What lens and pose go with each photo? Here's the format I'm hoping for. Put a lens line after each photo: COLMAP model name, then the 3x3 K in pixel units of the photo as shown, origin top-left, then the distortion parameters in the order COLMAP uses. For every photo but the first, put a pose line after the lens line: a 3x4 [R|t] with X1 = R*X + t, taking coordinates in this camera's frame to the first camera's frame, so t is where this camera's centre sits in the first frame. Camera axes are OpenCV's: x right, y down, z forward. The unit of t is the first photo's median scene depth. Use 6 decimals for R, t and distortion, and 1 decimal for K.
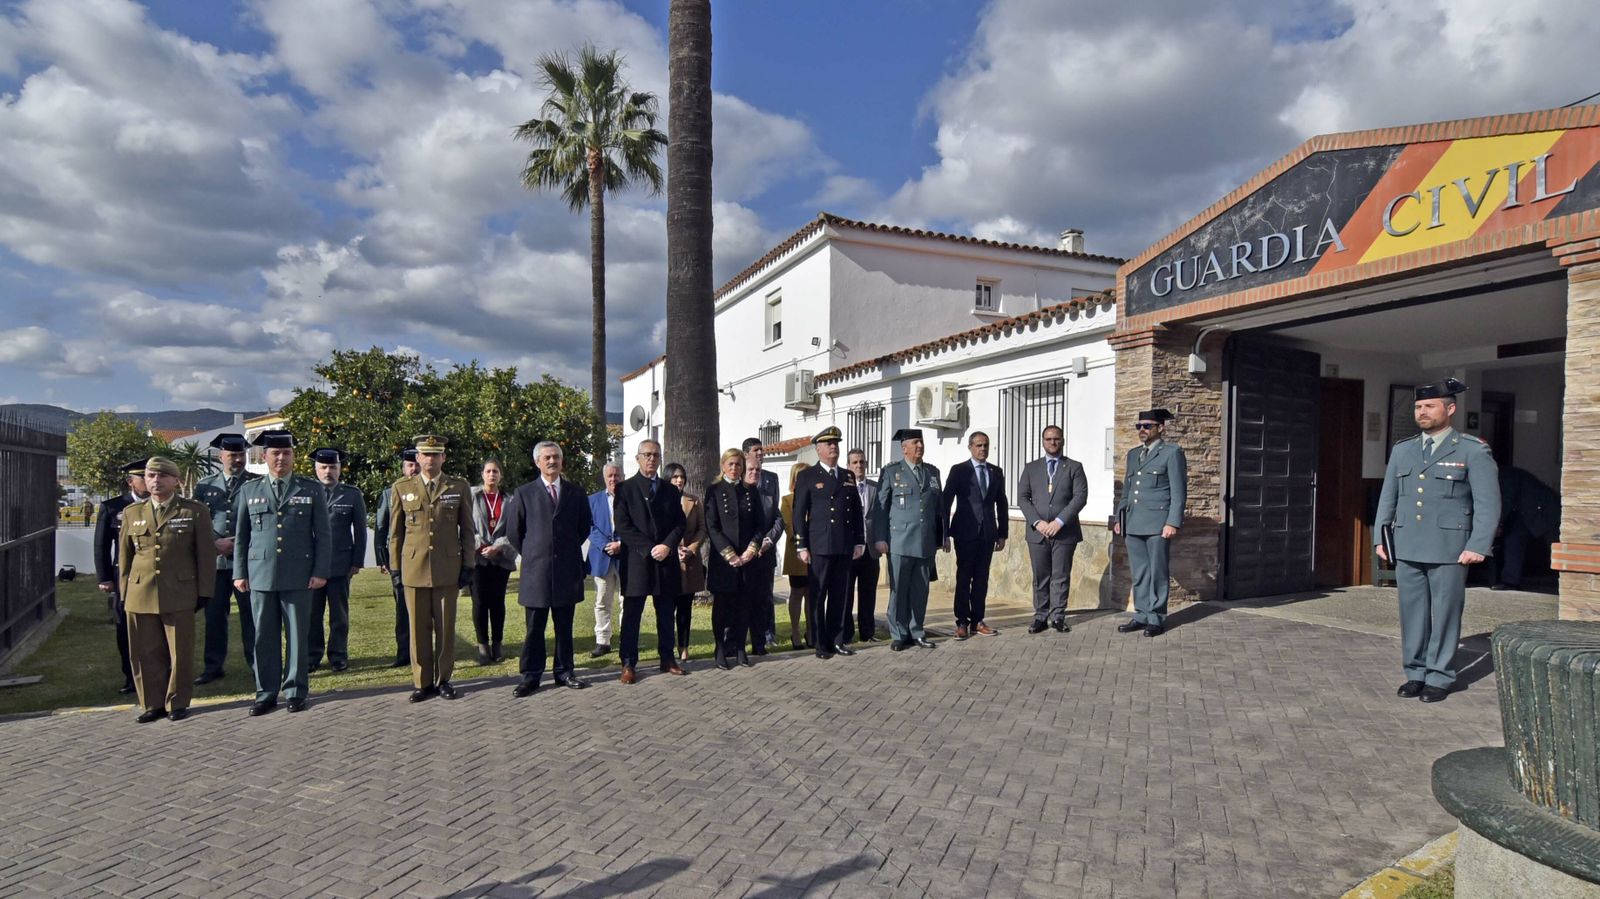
lens RADIAL K [[824.2, 0, 804.9], [0, 824.2, 530.2], [0, 0, 1]] dist [-0.034312, 0.011410]
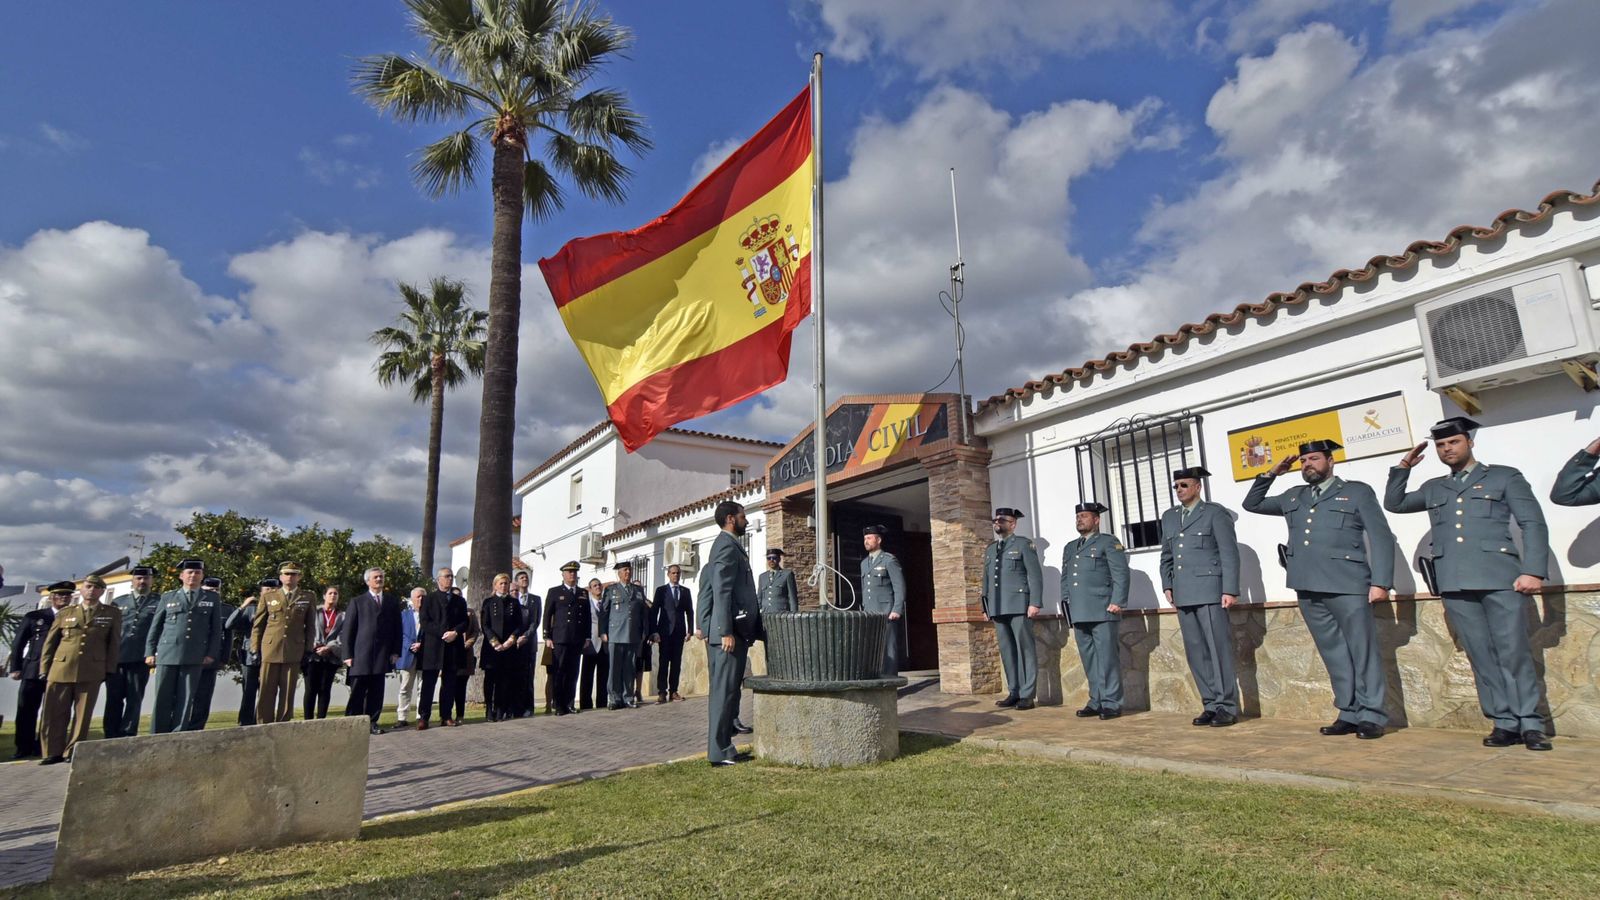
lens RADIAL K [[771.9, 0, 771.2], [0, 771.9, 486.1], [0, 0, 1]] dist [-0.020749, 0.000335]
pose [[0.985551, 0.011579, 0.168984, 0.084411], [0.032596, 0.966046, -0.256306, 0.065681], [-0.166214, 0.258110, 0.951710, -0.255633]]
